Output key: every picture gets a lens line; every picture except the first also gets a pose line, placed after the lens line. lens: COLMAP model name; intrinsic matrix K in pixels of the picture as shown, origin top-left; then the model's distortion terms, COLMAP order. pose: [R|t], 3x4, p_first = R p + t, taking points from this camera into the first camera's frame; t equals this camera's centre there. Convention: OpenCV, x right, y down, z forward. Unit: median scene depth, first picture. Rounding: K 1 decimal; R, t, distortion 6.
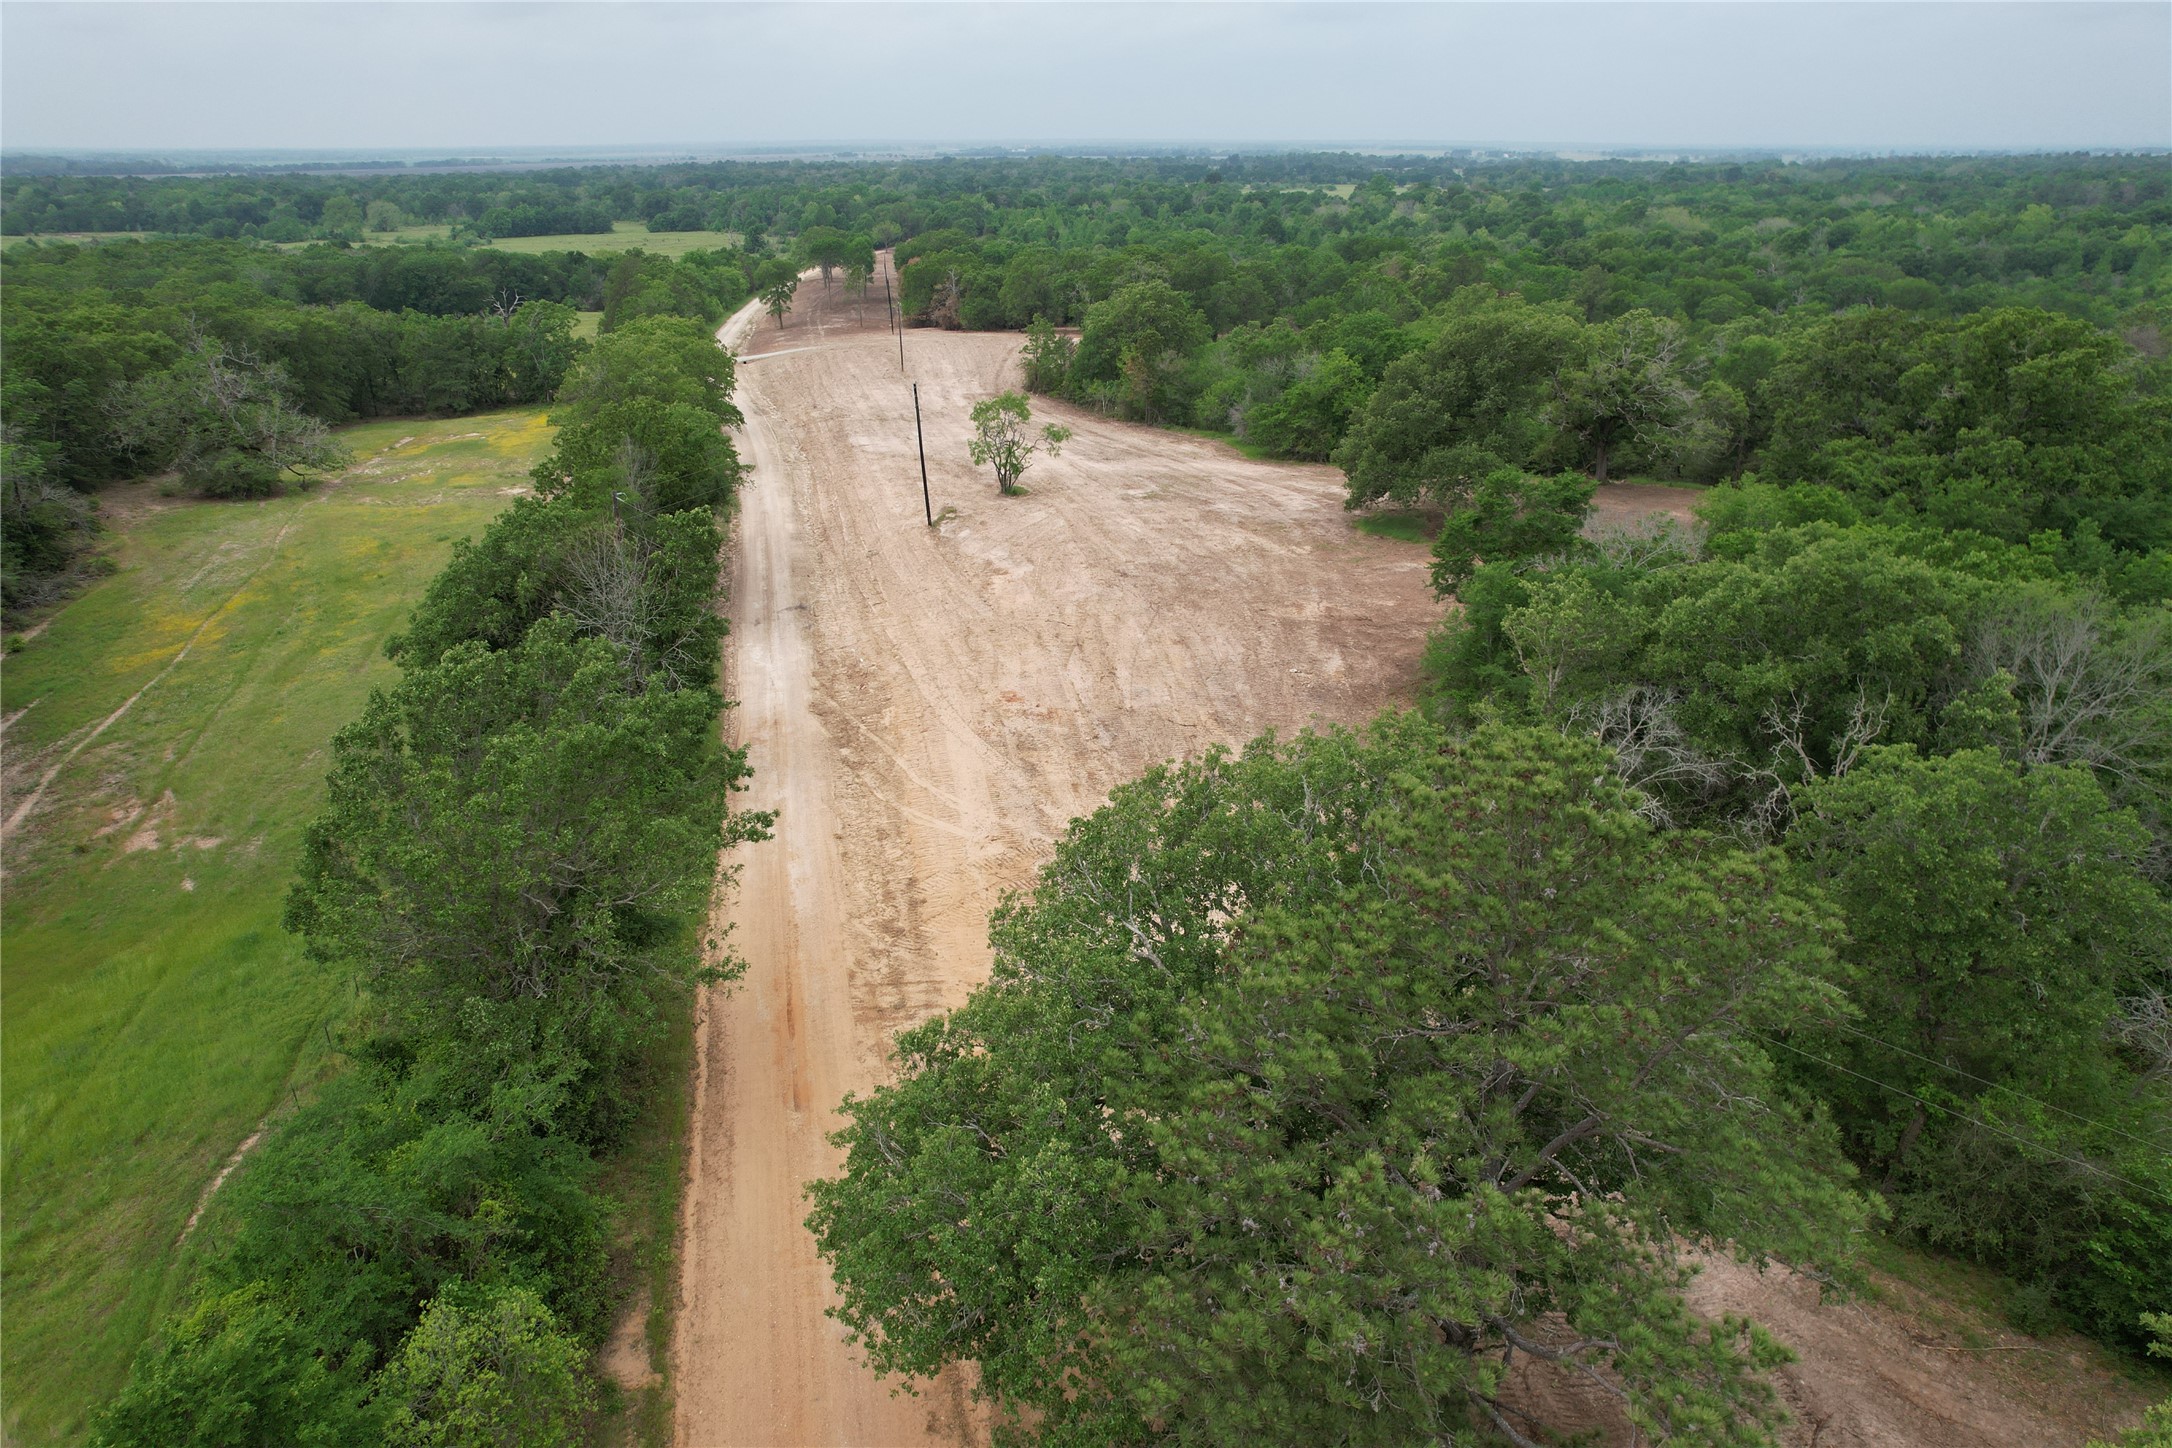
lens RADIAL K [[1399.2, 0, 1089.8], [0, 1399.2, 720.2], [0, 0, 1]] dist [-0.083464, 0.084656]
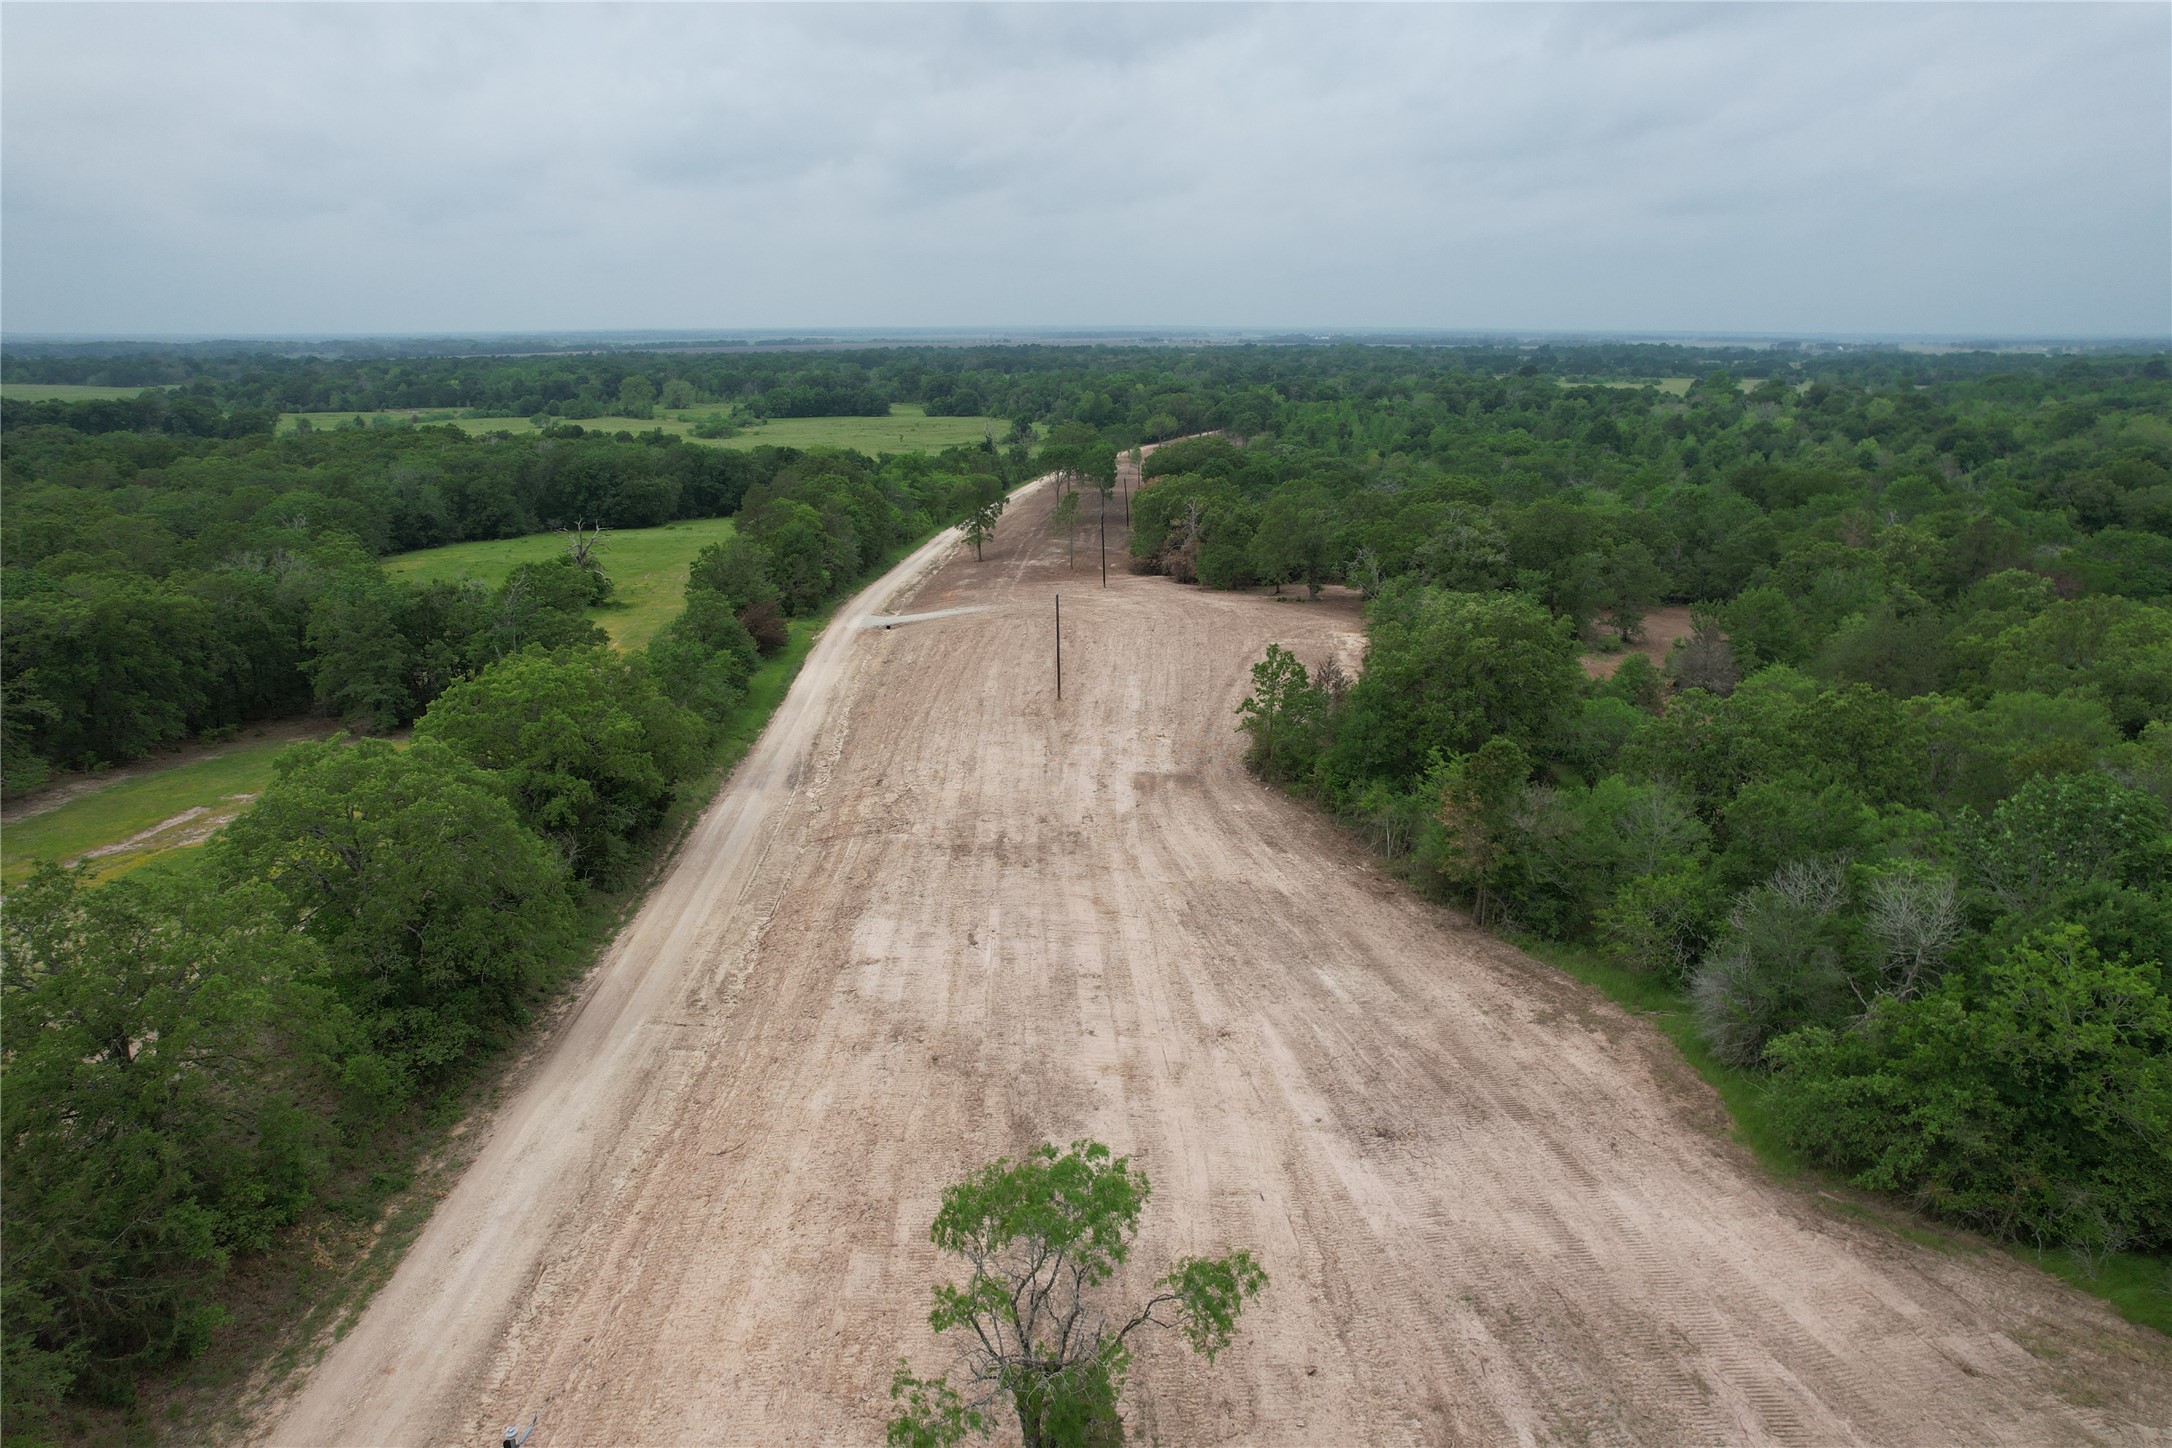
lens RADIAL K [[1390.9, 0, 1086.0], [0, 1390.9, 724.0], [0, 0, 1]] dist [-0.050861, 0.027927]
pose [[0.977775, 0.062176, -0.200226, 0.000104], [-0.085371, 0.990328, -0.109373, -0.040160], [0.191489, 0.124036, 0.973626, 0.093374]]
